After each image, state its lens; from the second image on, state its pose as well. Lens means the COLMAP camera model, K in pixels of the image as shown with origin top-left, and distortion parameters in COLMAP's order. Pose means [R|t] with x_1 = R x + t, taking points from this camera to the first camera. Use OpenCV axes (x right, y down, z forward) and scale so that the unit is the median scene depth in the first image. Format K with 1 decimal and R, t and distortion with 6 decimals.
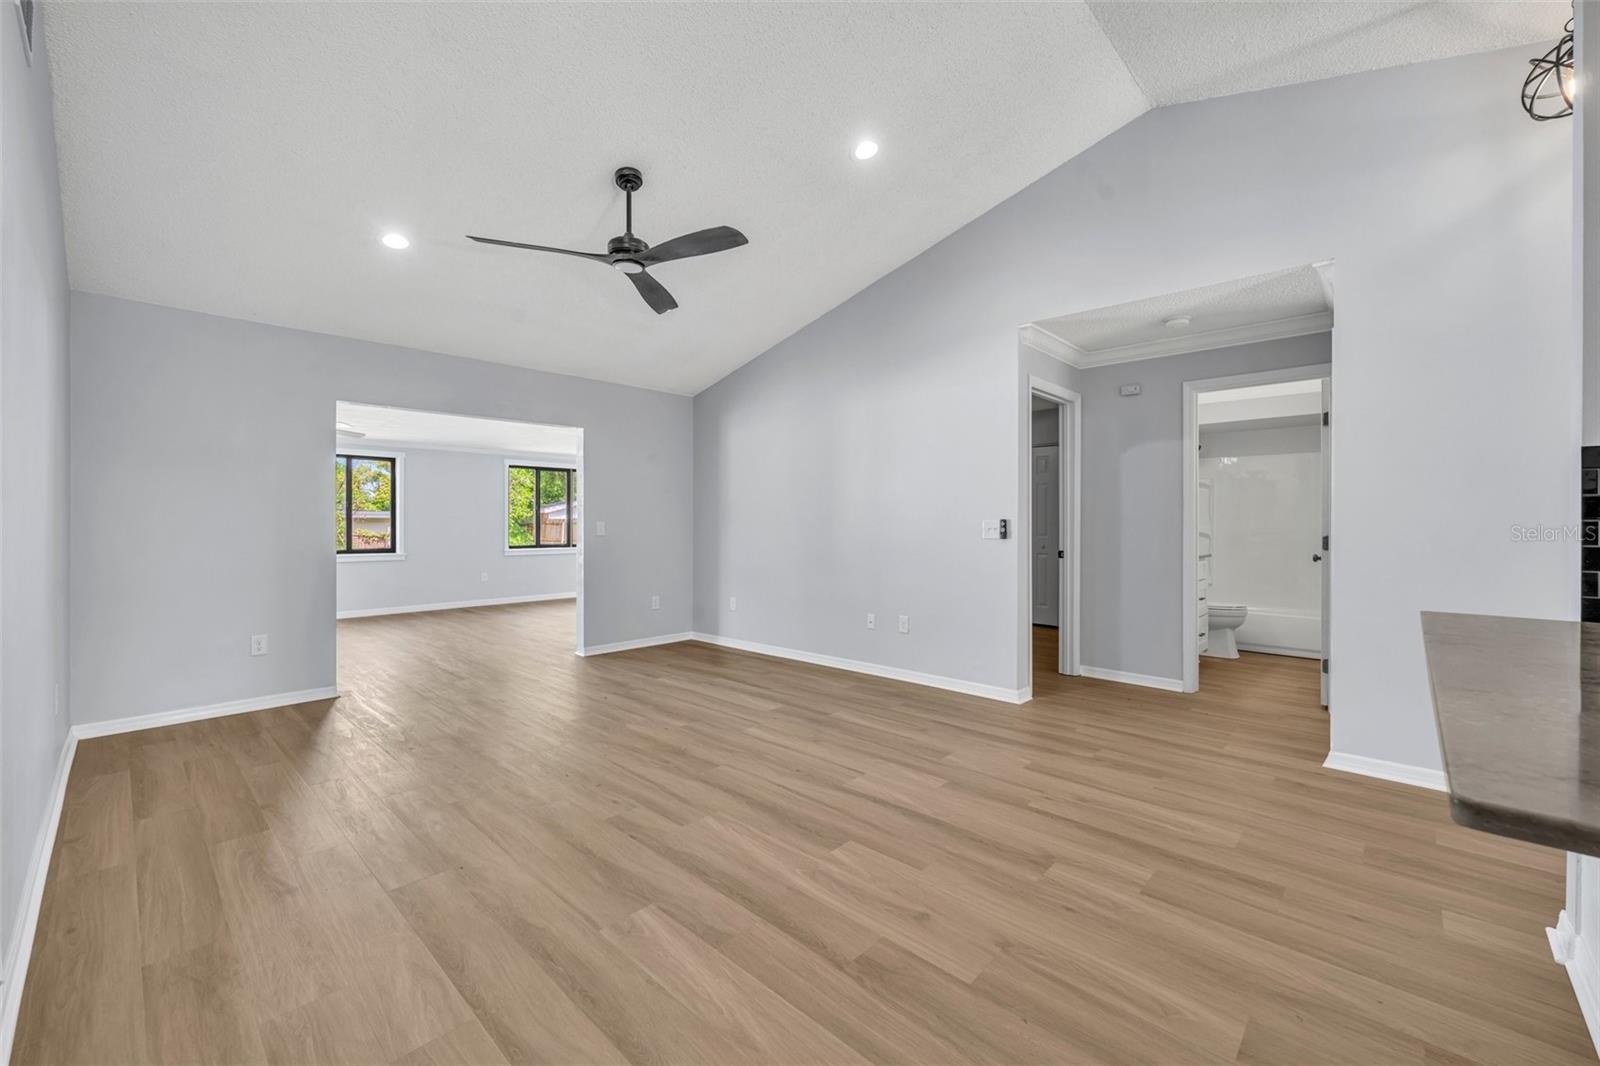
lens RADIAL K [[640.5, 0, 797.7], [0, 640.5, 523.7], [0, 0, 1]] dist [-0.001084, 0.000002]
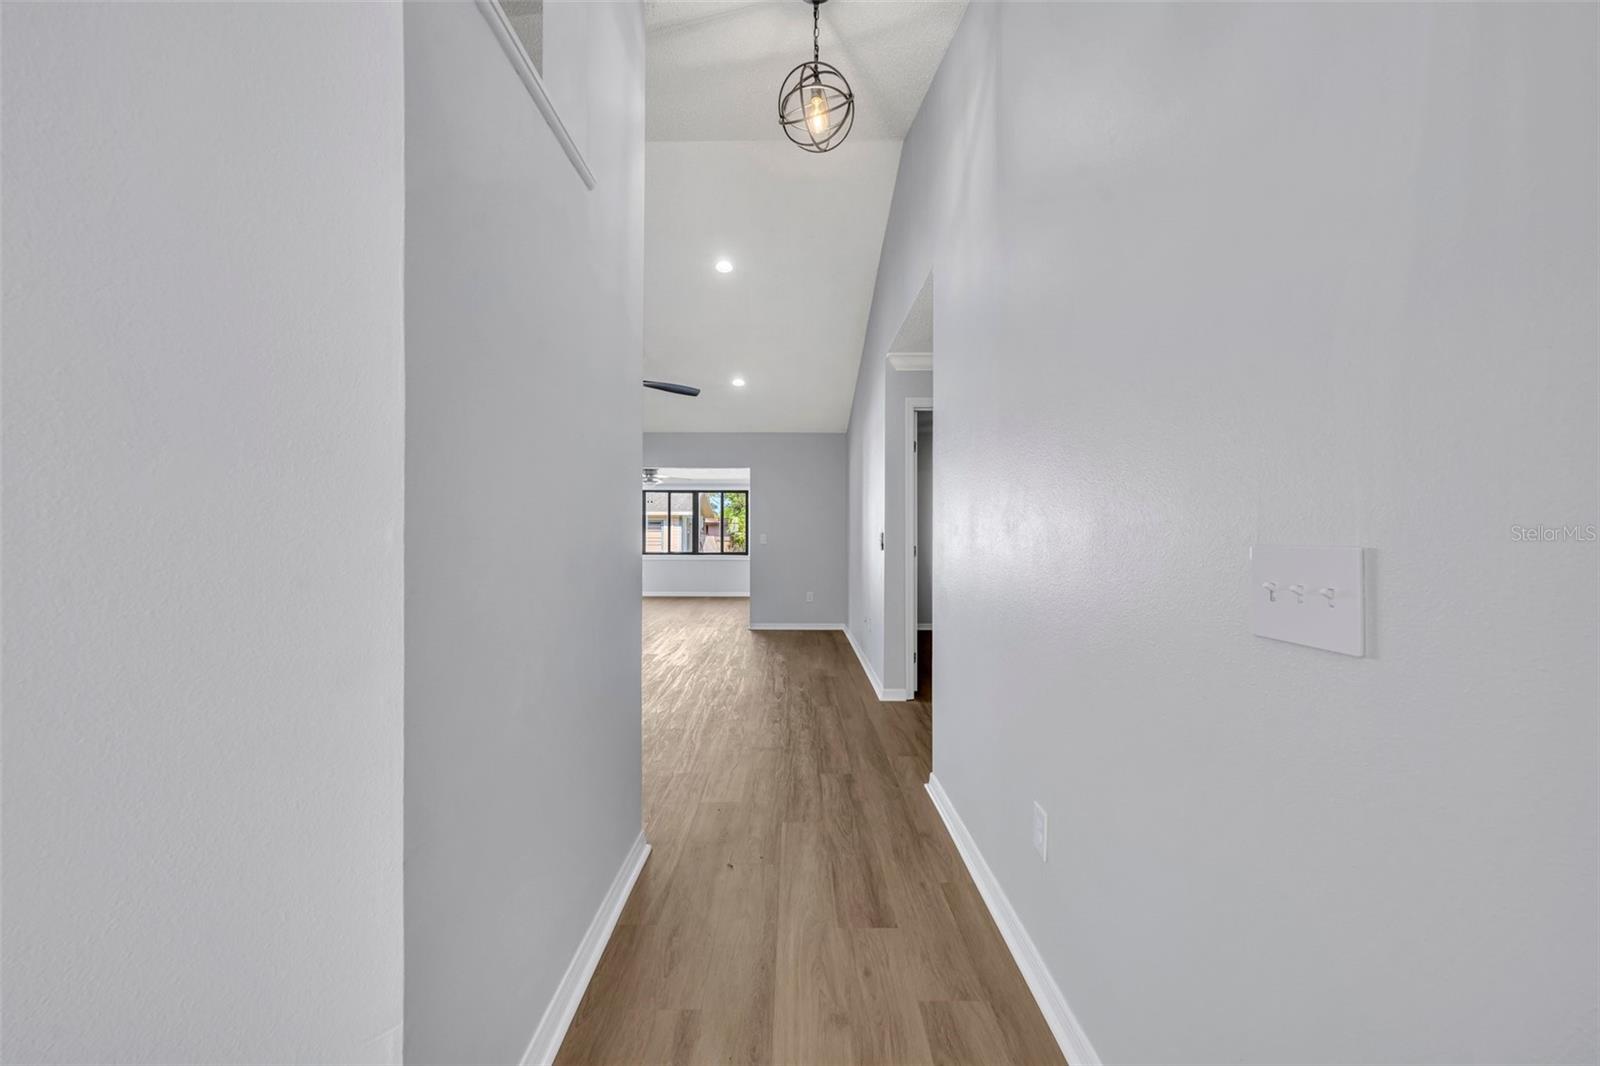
lens RADIAL K [[638.1, 0, 801.3], [0, 638.1, 537.8], [0, 0, 1]] dist [-0.000868, 0.000045]
pose [[0.697198, 0.005359, -0.716858, 1.298523], [-0.003098, 0.999985, 0.004462, -0.002085], [0.716872, -0.000890, 0.697204, 0.169274]]
